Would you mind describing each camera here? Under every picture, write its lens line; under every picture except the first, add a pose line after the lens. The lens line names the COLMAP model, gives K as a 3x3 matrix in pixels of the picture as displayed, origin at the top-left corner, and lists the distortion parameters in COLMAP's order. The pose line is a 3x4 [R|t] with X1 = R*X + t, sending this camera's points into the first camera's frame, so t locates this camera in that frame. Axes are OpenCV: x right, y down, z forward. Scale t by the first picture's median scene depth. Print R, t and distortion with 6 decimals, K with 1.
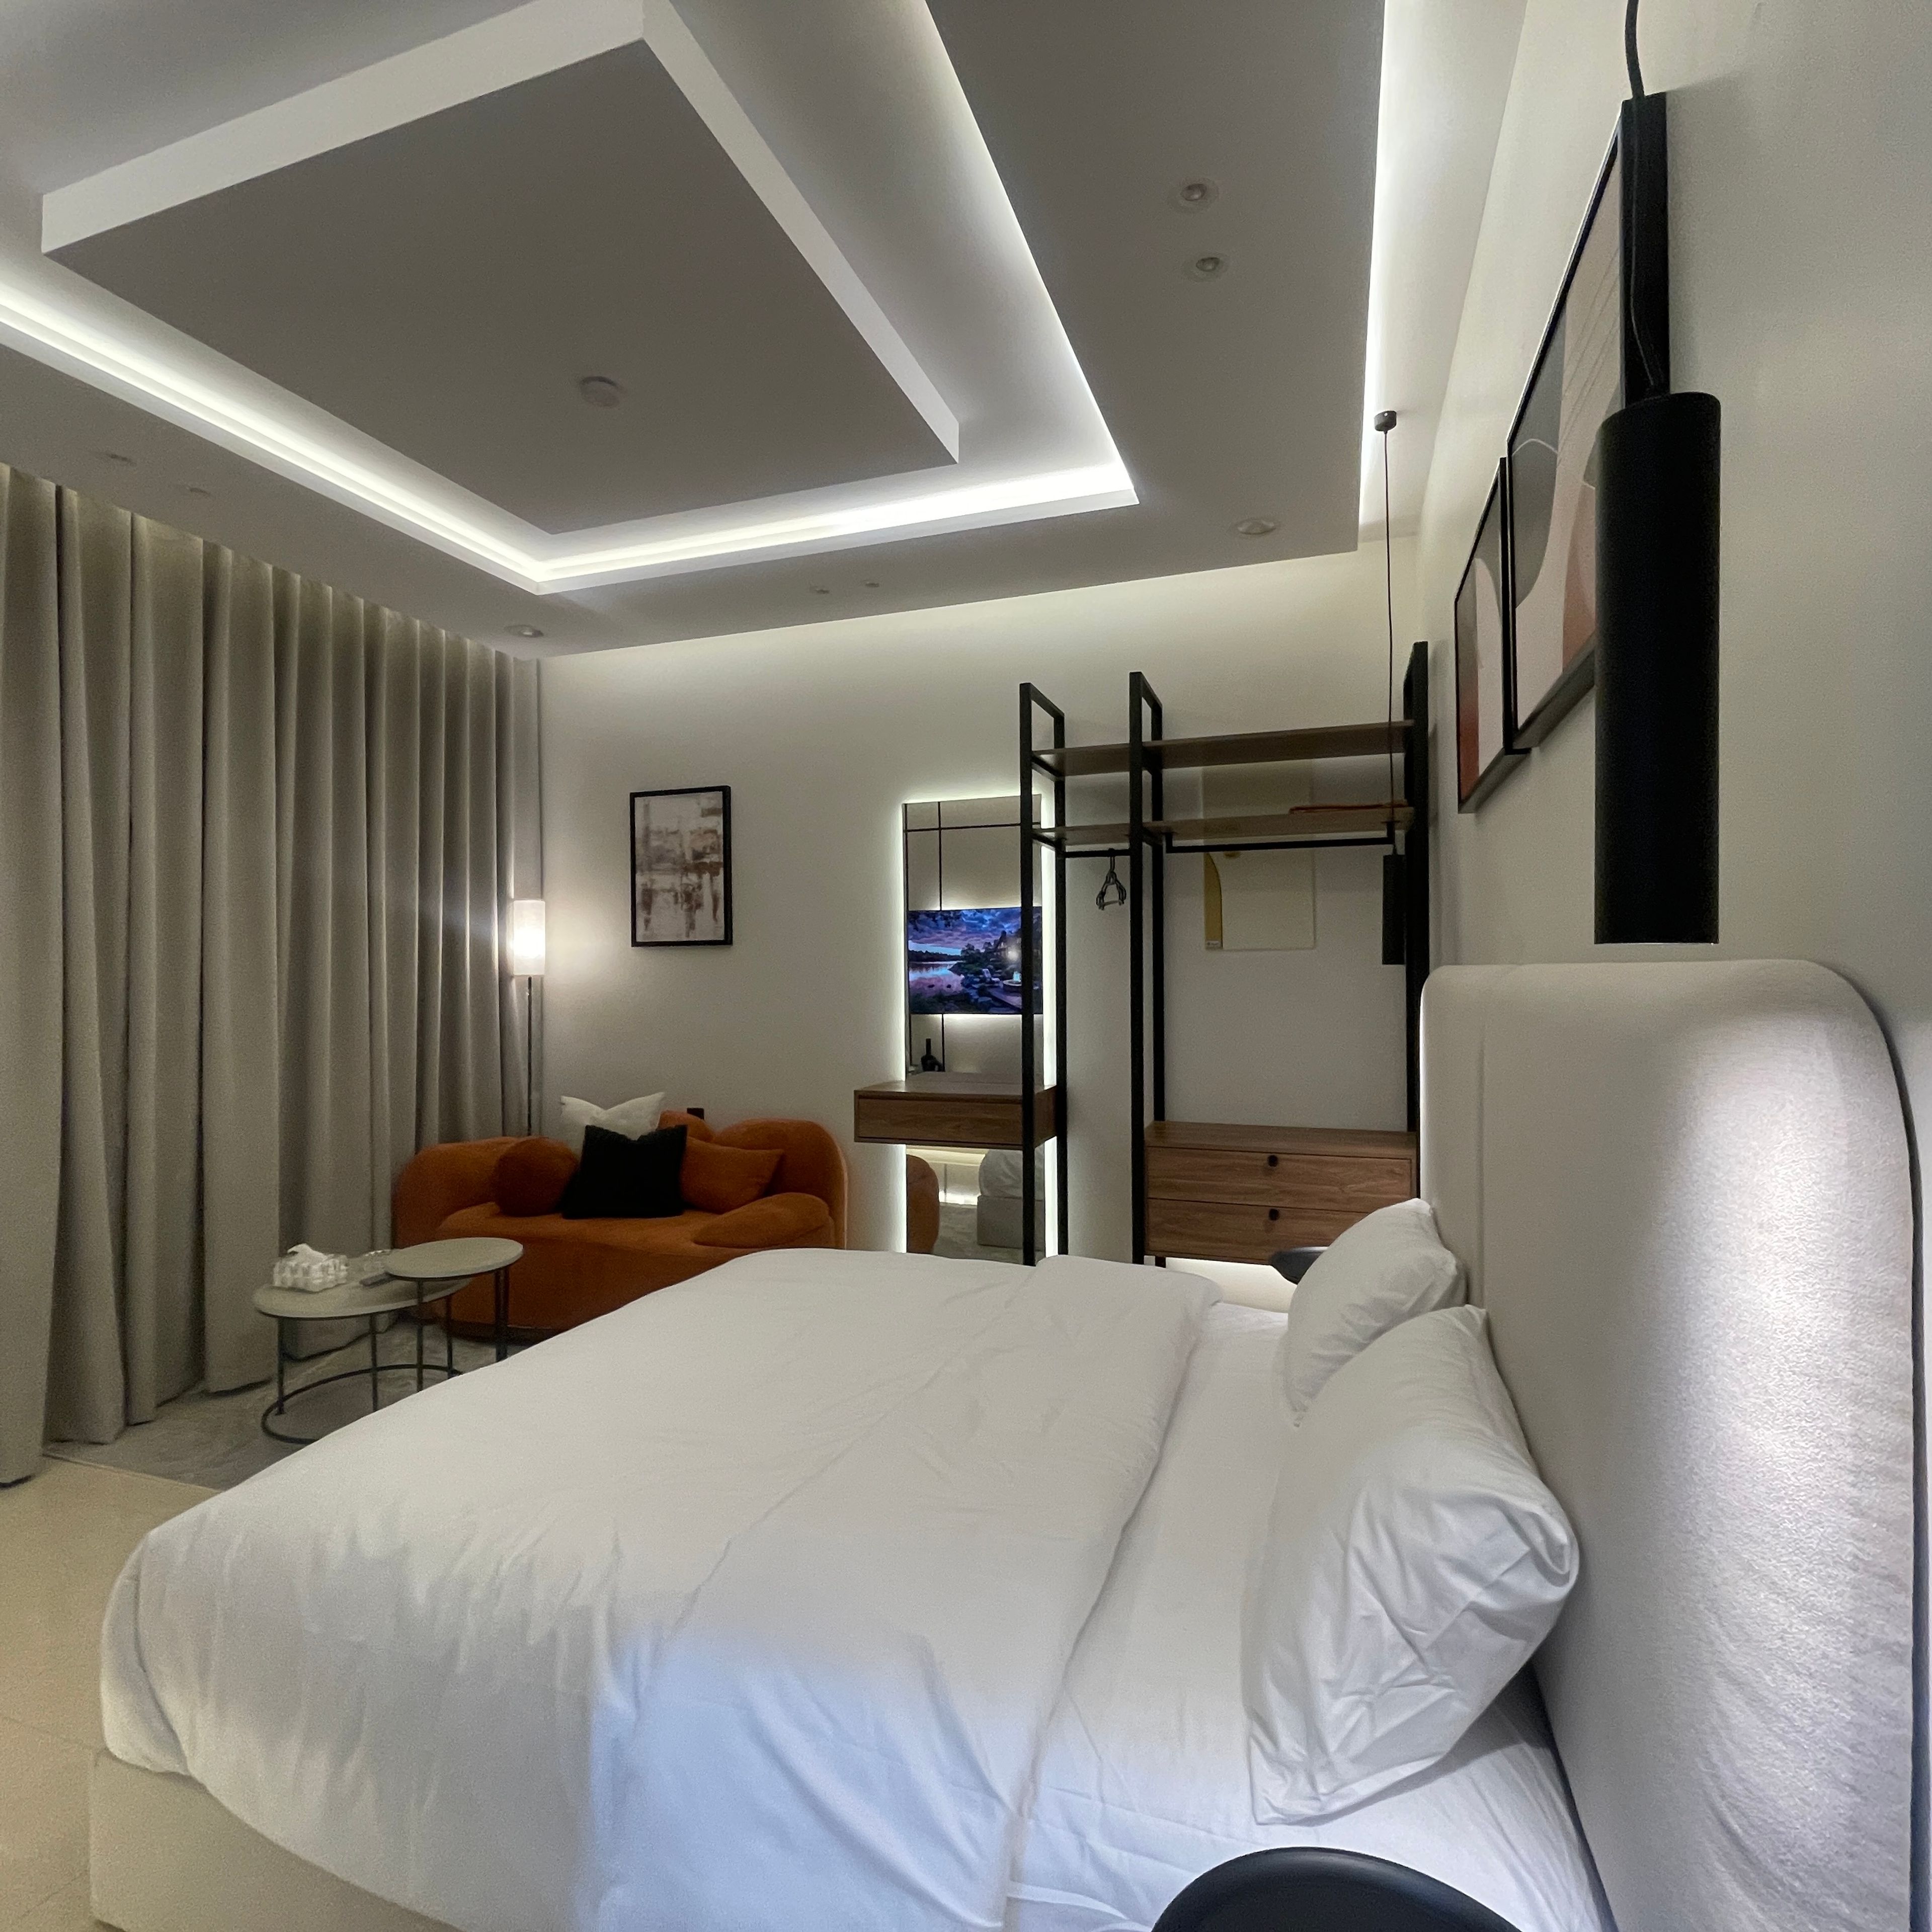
lens RADIAL K [[1042.2, 0, 973.3], [0, 1042.2, 967.8], [0, 0, 1]] dist [-0.004080, 0.001693]
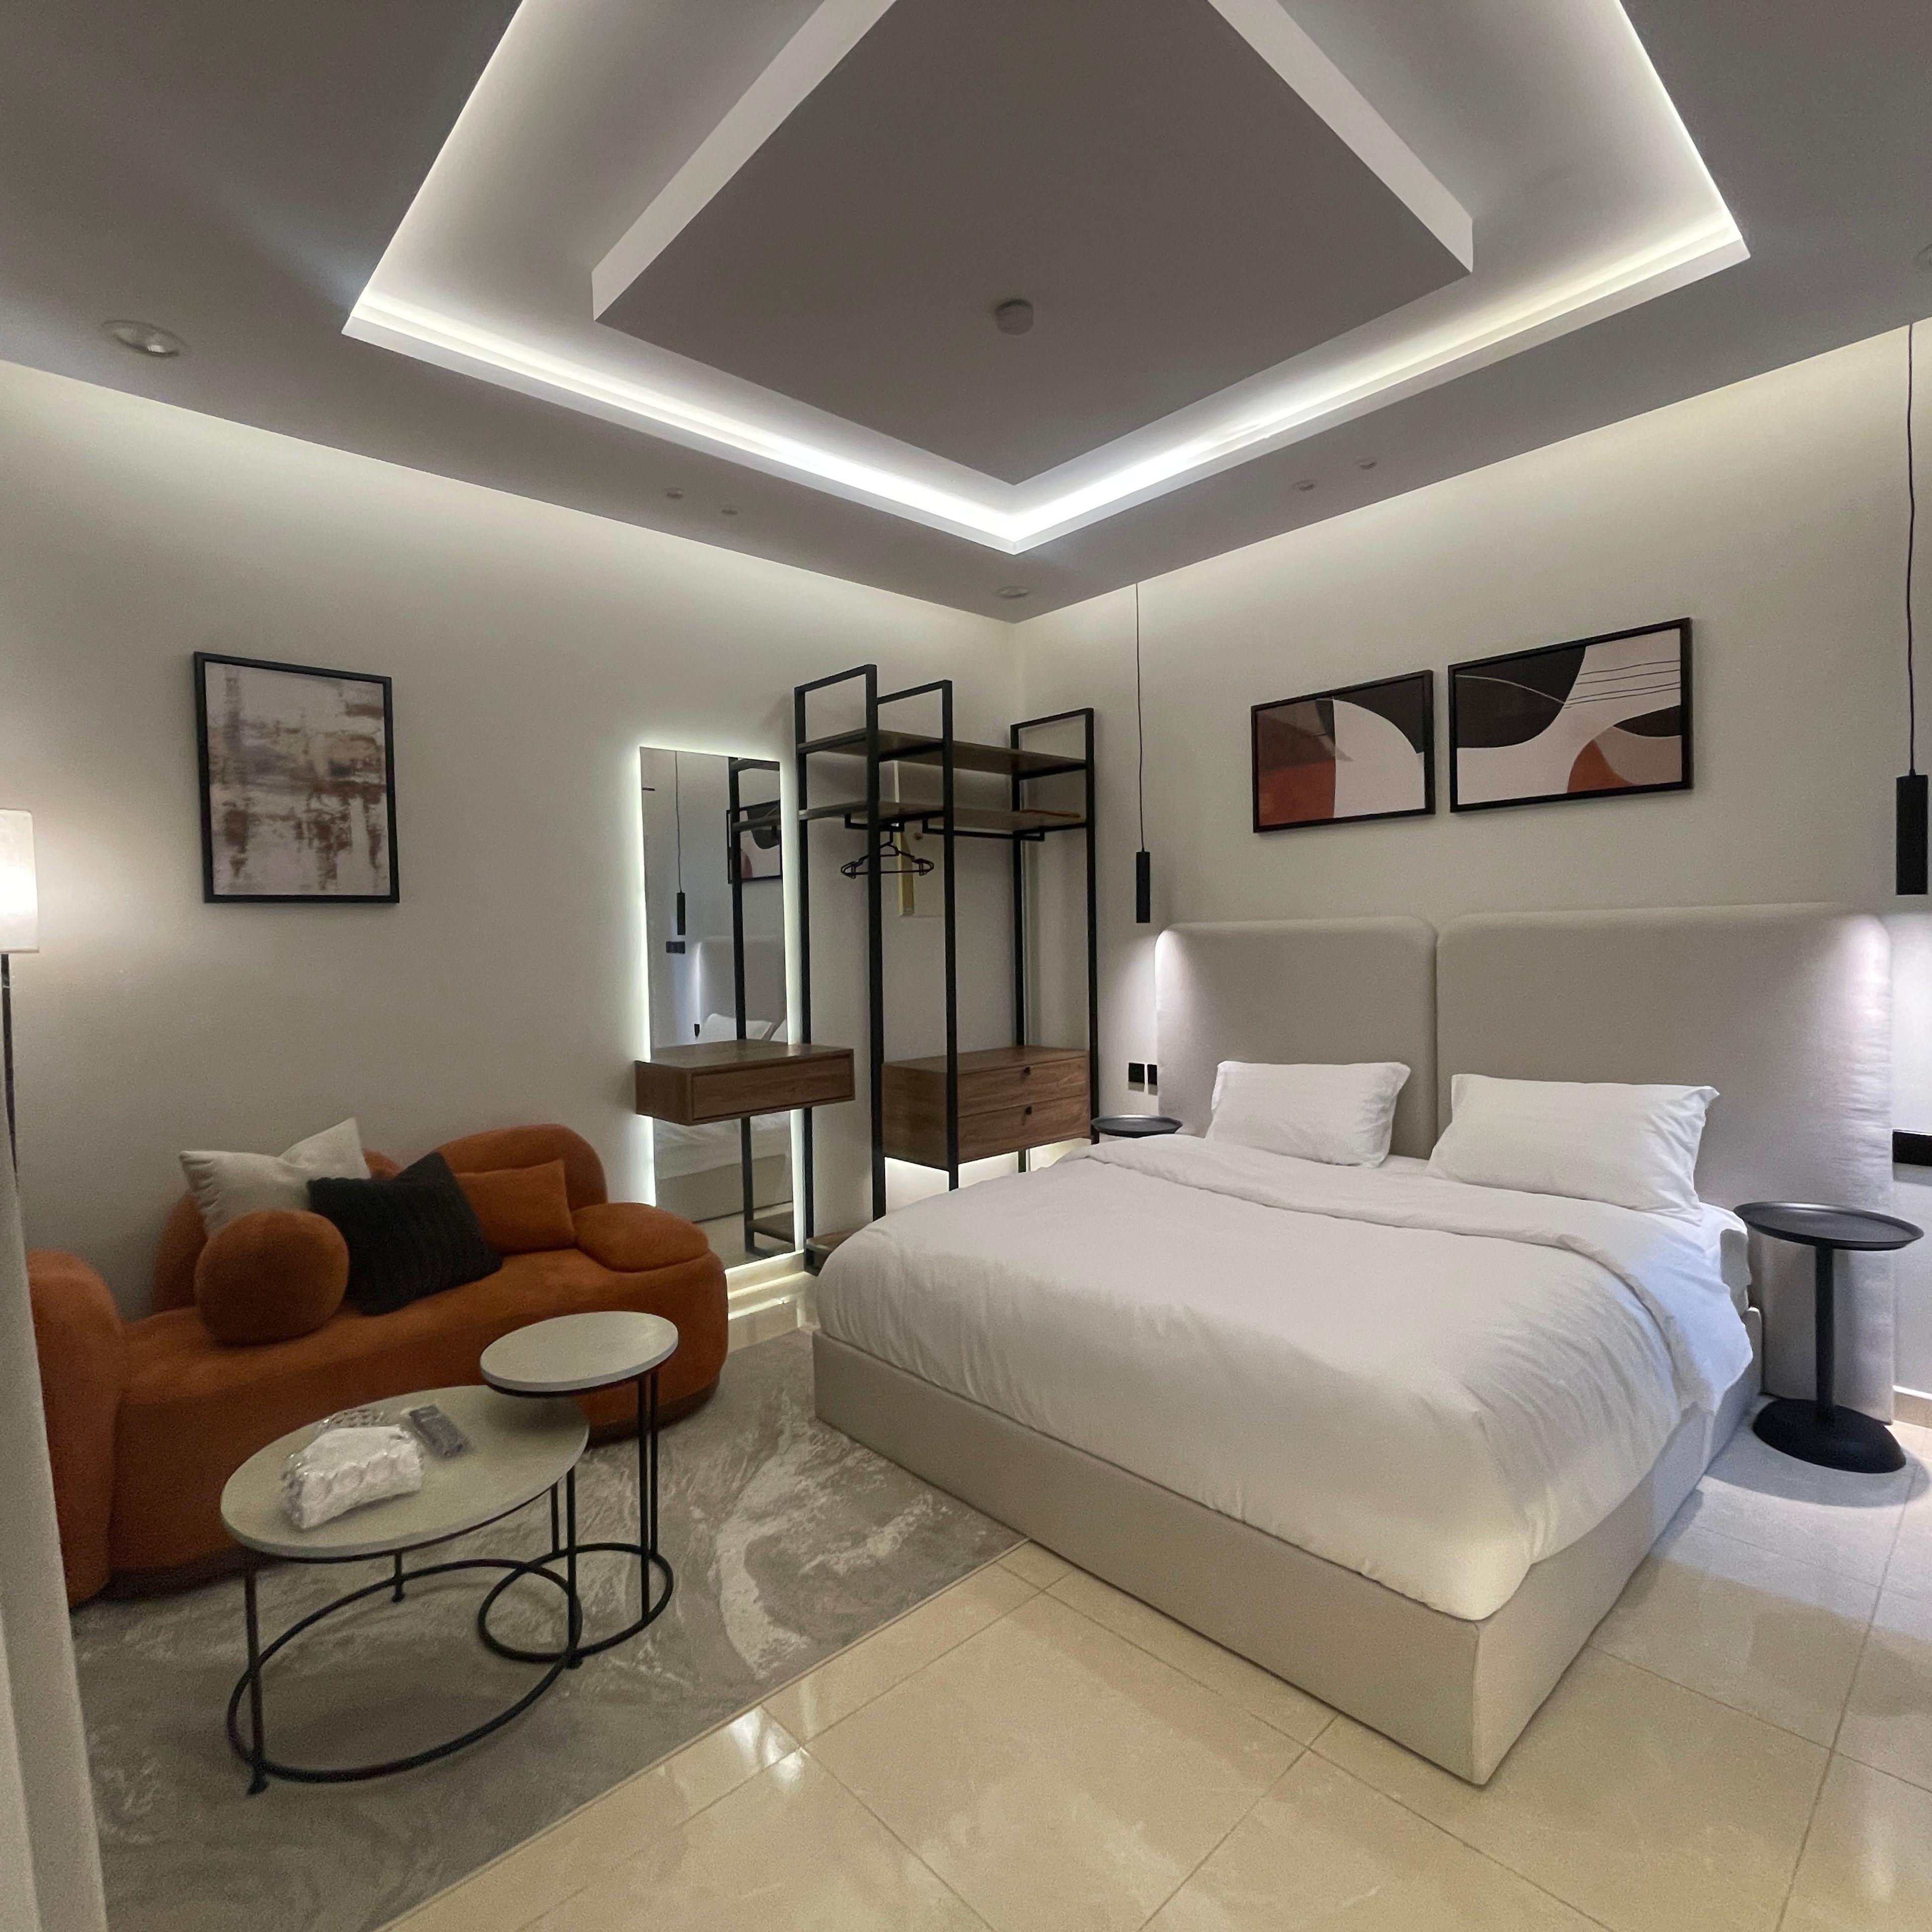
lens RADIAL K [[1042.2, 0, 974.5], [0, 1042.2, 966.9], [0, 0, 1]] dist [-0.004080, 0.001693]
pose [[0.464109, -0.034020, 0.885124, -0.679112], [0.012618, 0.999415, 0.031797, 0.004260], [-0.885688, -0.003589, 0.464267, 0.313991]]
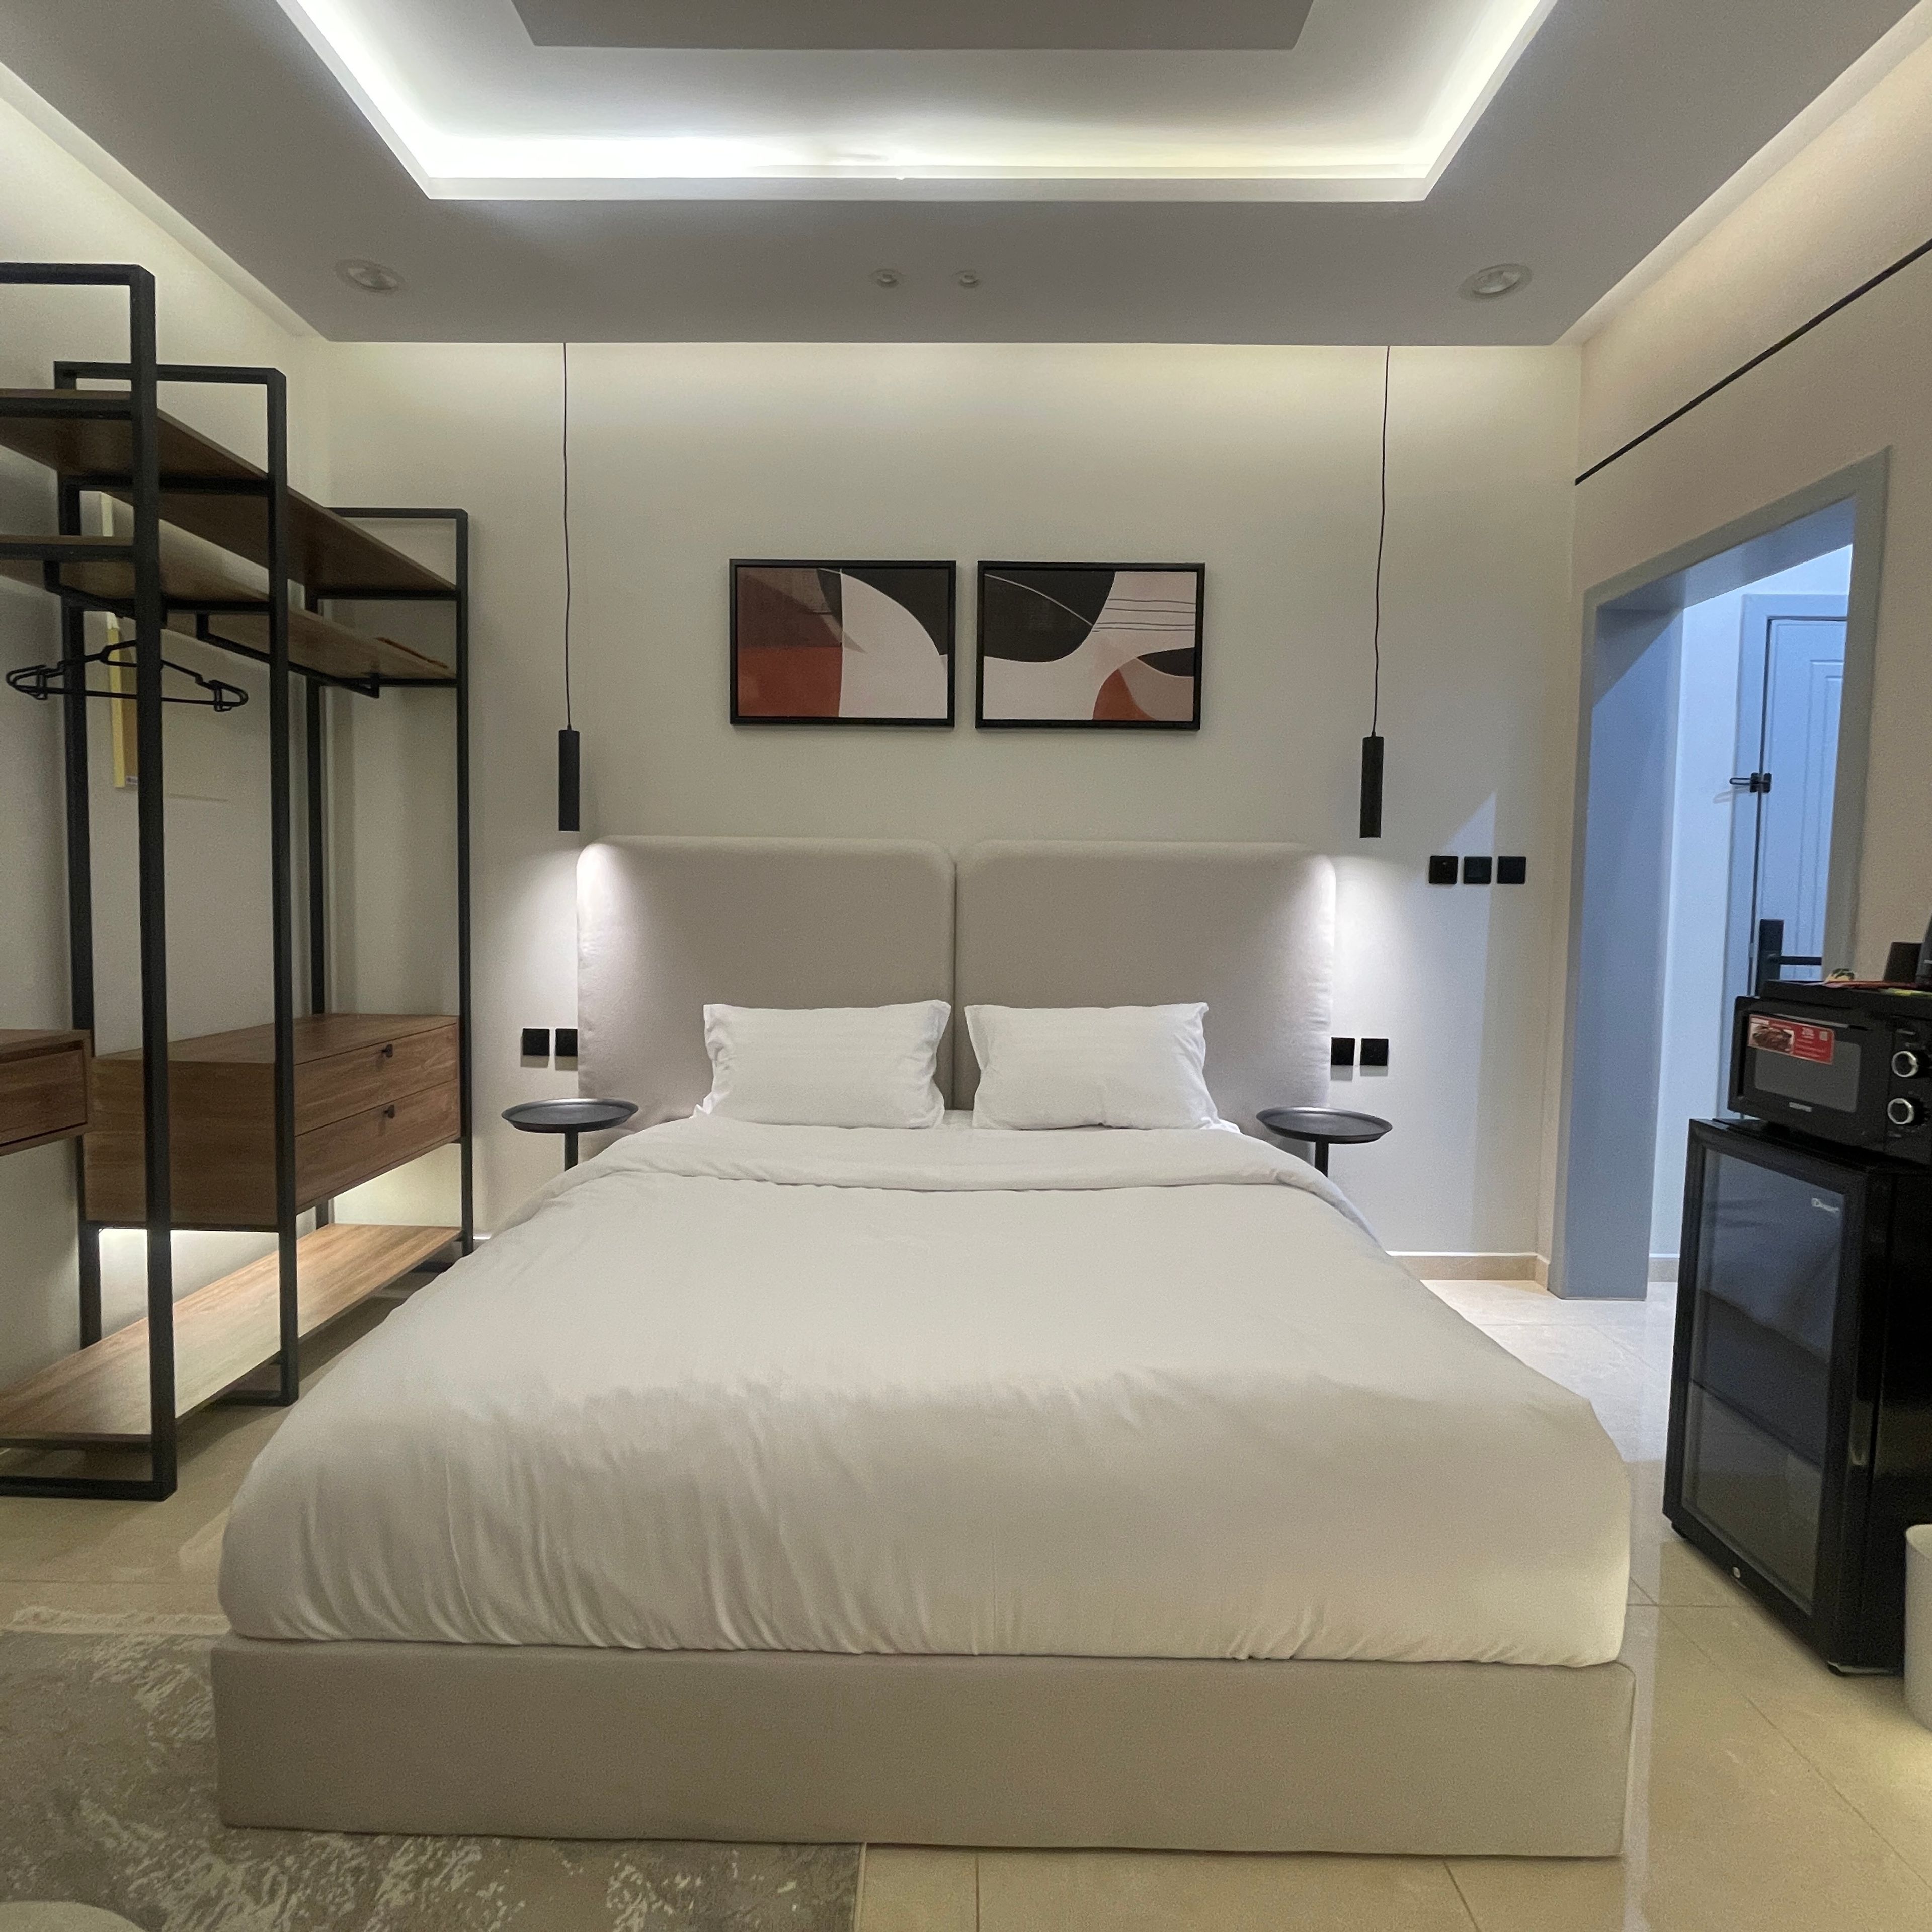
lens RADIAL K [[1042.2, 0, 958.3], [0, 1042.2, 959.3], [0, 0, 1]] dist [-0.004080, 0.001693]
pose [[-0.320881, -0.062344, 0.945065, -0.490660], [-0.022096, 0.998052, 0.058337, 0.035181], [-0.946862, -0.002163, -0.321634, 0.601544]]
